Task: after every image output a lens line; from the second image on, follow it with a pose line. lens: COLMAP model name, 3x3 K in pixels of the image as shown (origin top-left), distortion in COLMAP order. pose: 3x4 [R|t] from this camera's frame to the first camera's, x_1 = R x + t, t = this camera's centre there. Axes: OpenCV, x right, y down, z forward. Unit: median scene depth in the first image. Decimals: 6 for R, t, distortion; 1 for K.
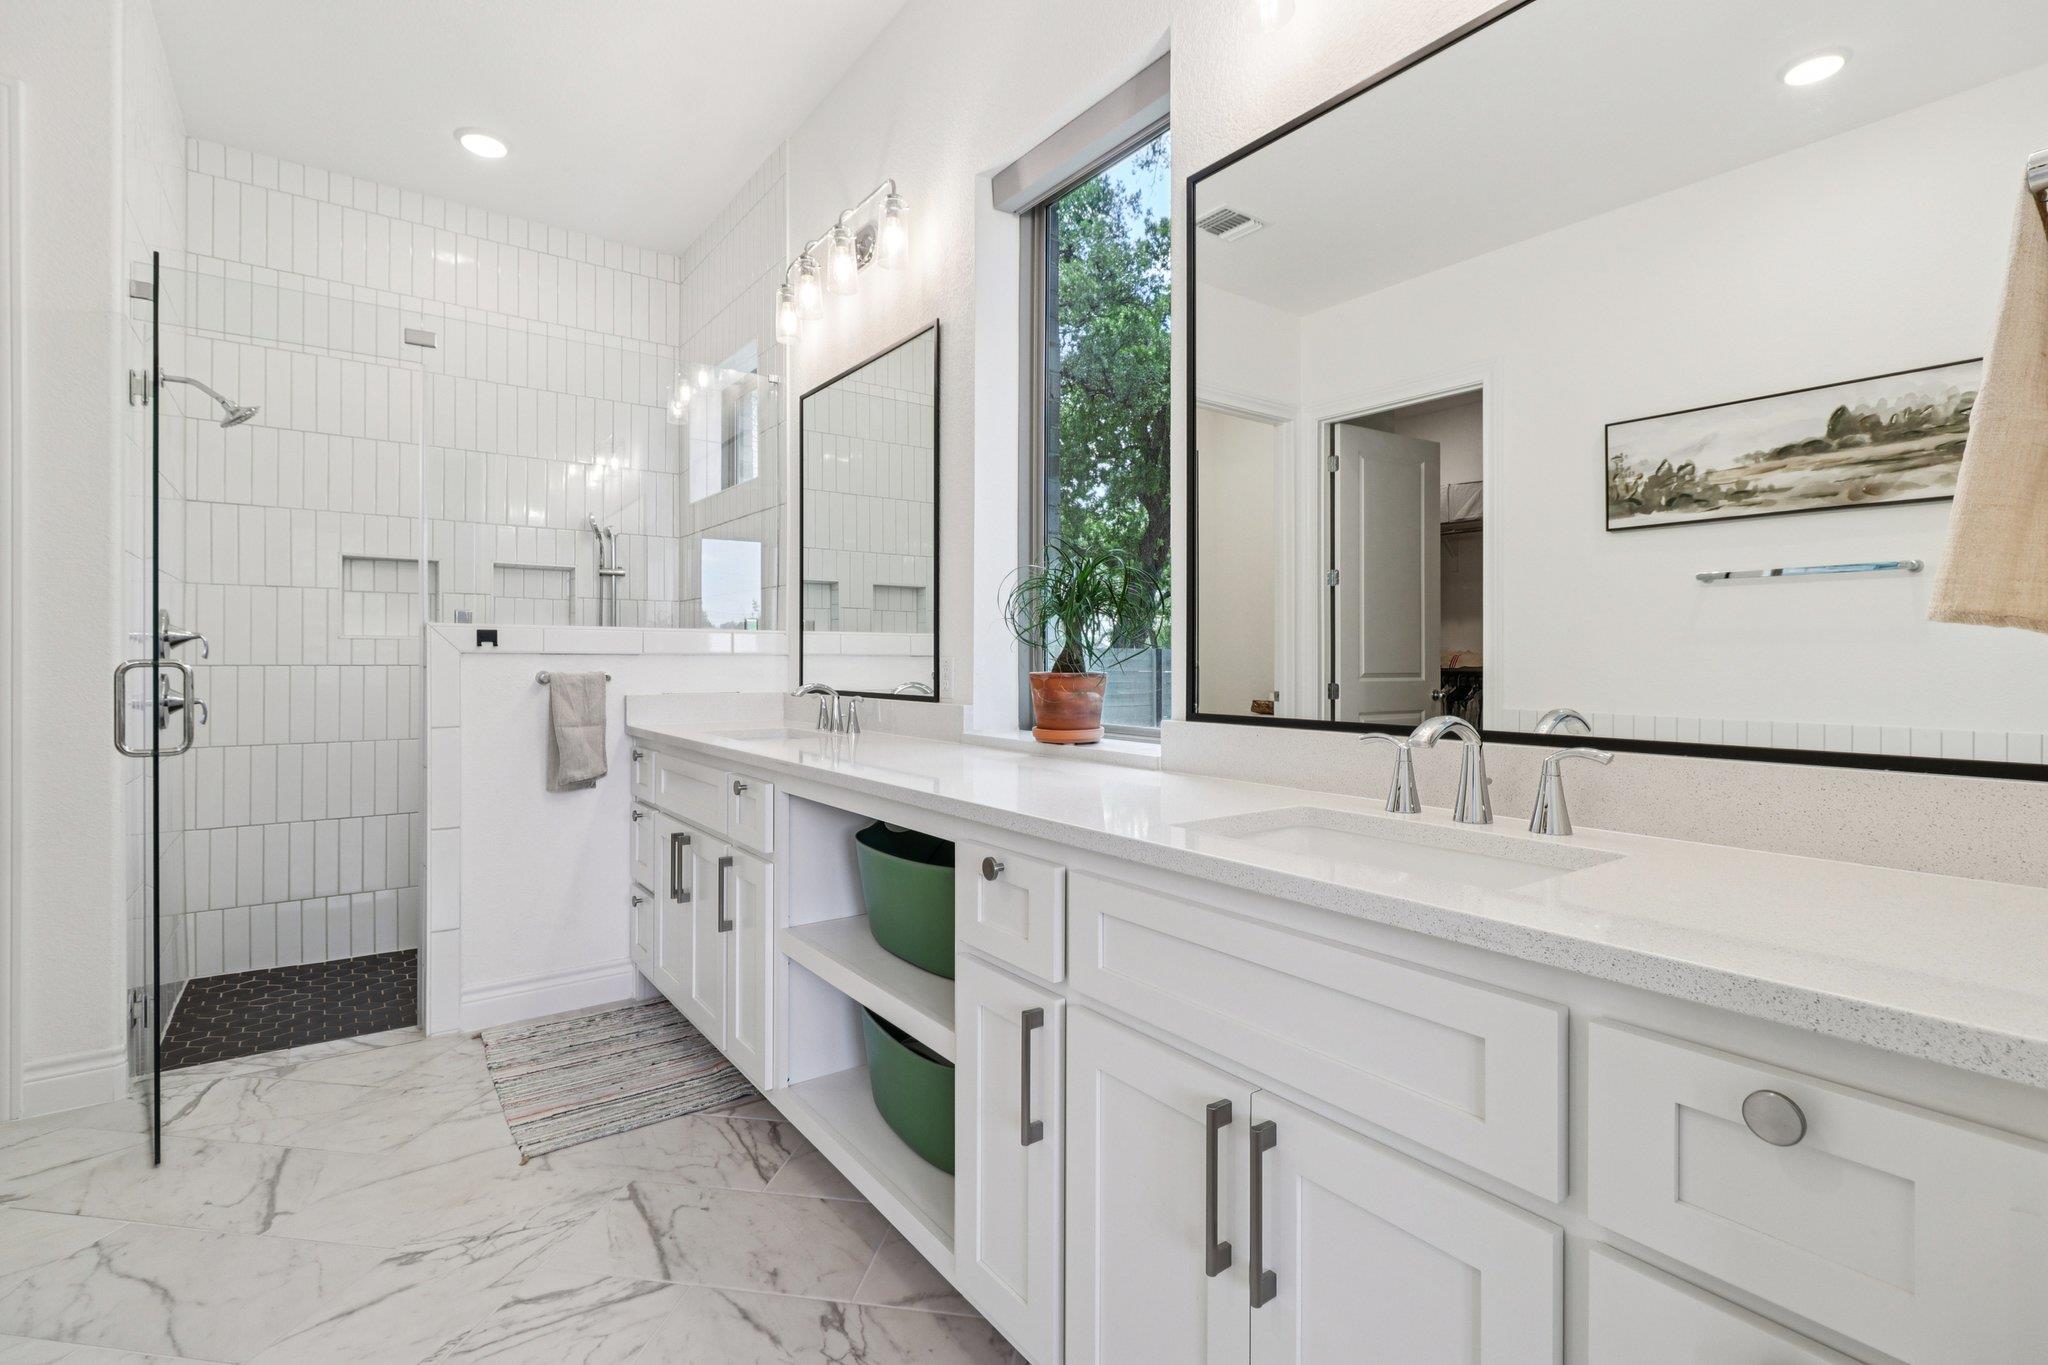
lens RADIAL K [[948.1, 0, 1017.7], [0, 948.1, 670.0], [0, 0, 1]] dist [0.002445, 0.000157]
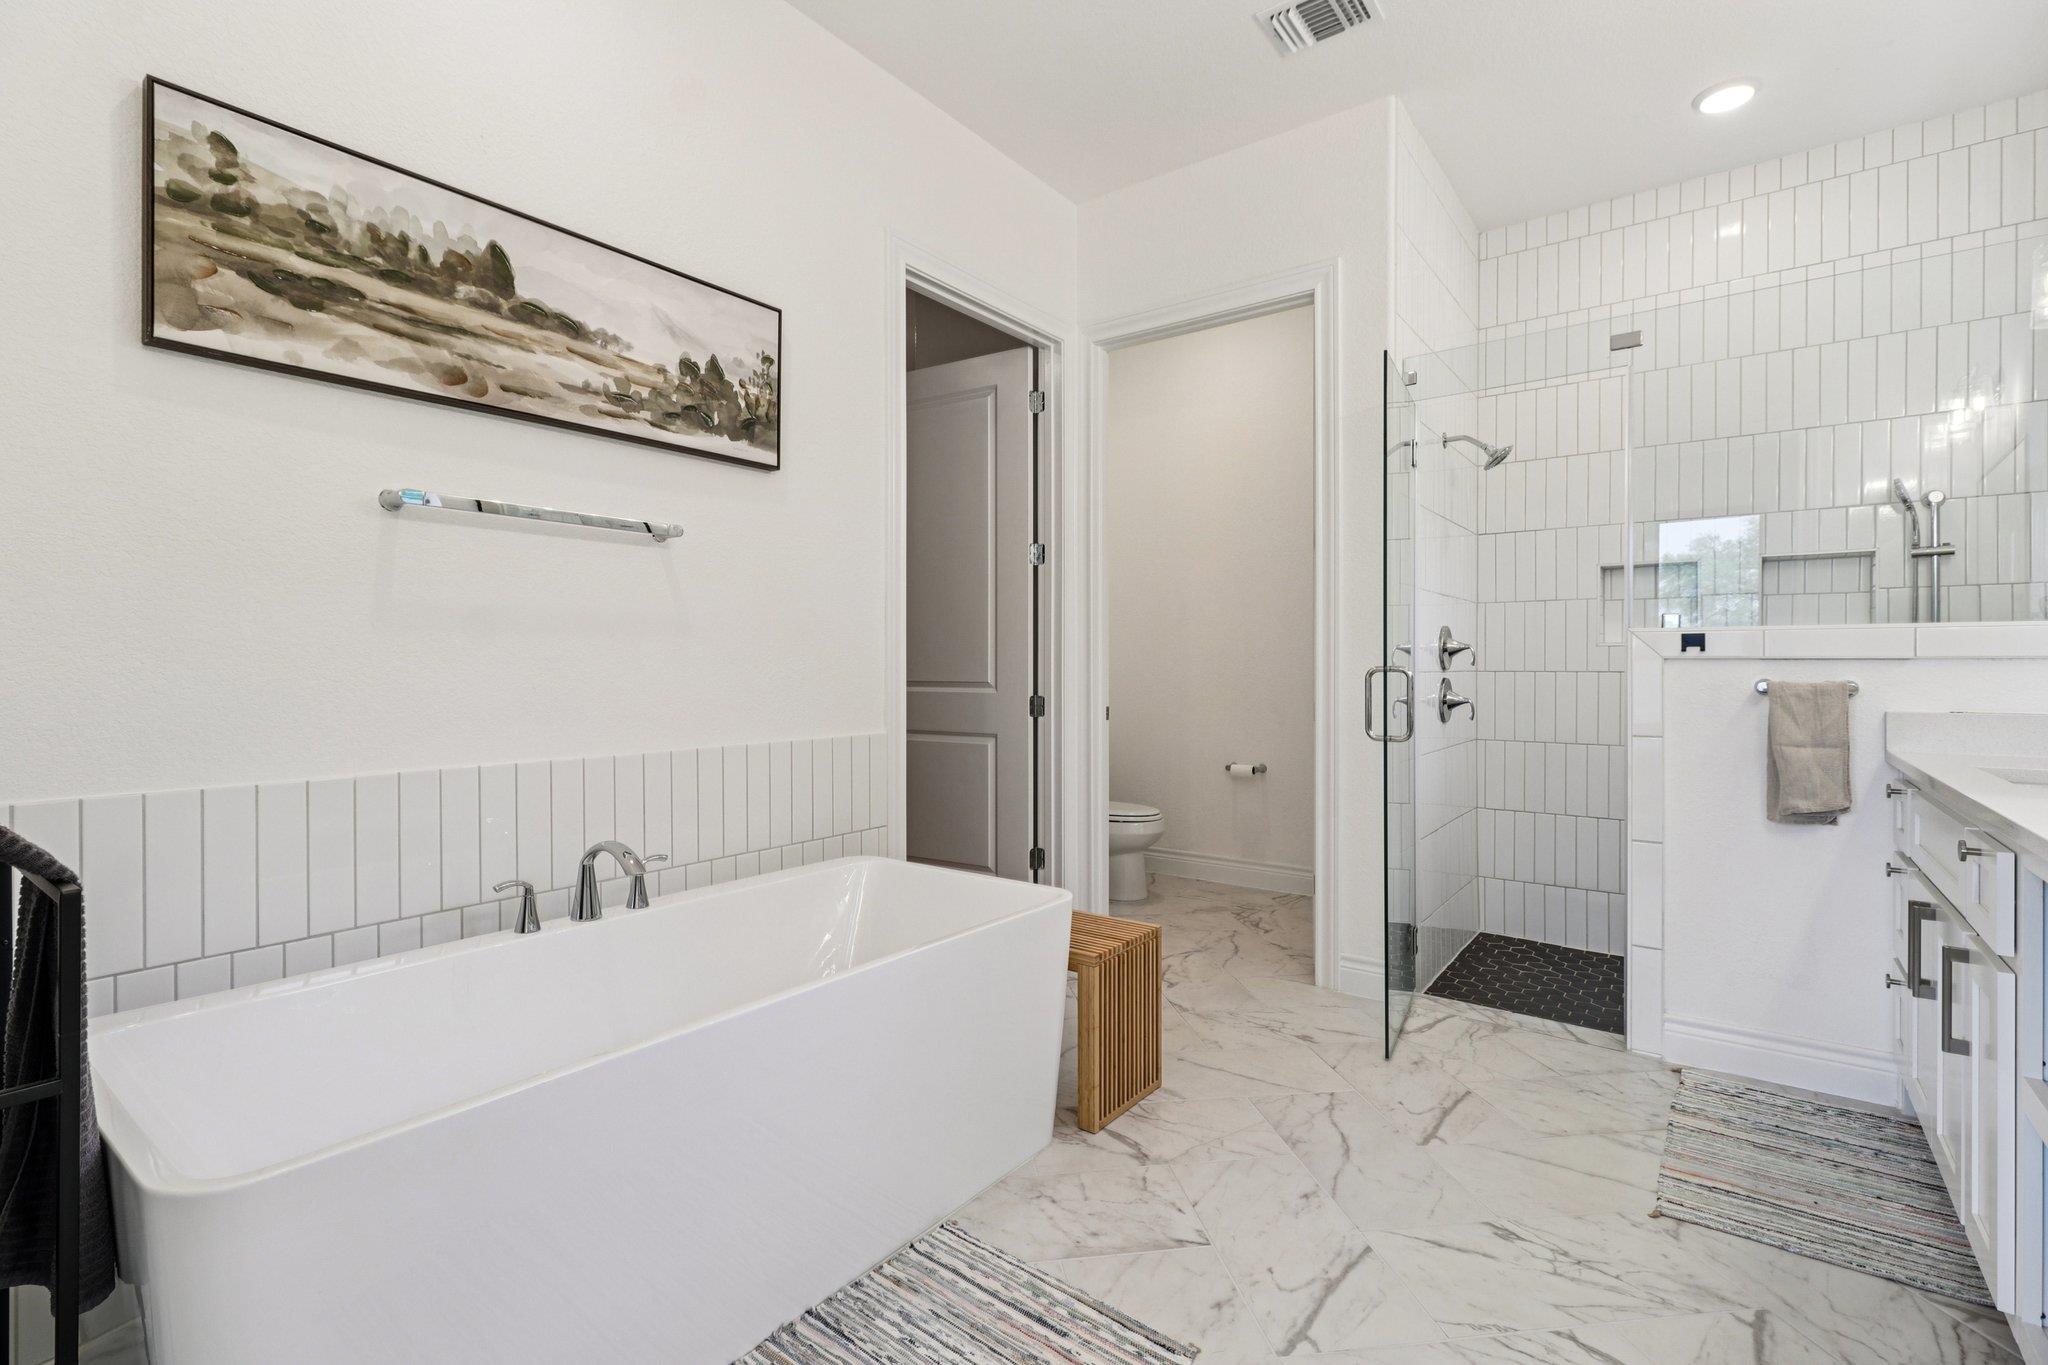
lens RADIAL K [[948.1, 0, 1026.2], [0, 948.1, 676.8], [0, 0, 1]] dist [0.002445, 0.000157]
pose [[0.294677, 0.008777, -0.955557, 0.135059], [-0.009214, 0.999937, 0.006343, -0.000564], [0.955552, 0.006935, 0.294740, 0.116779]]
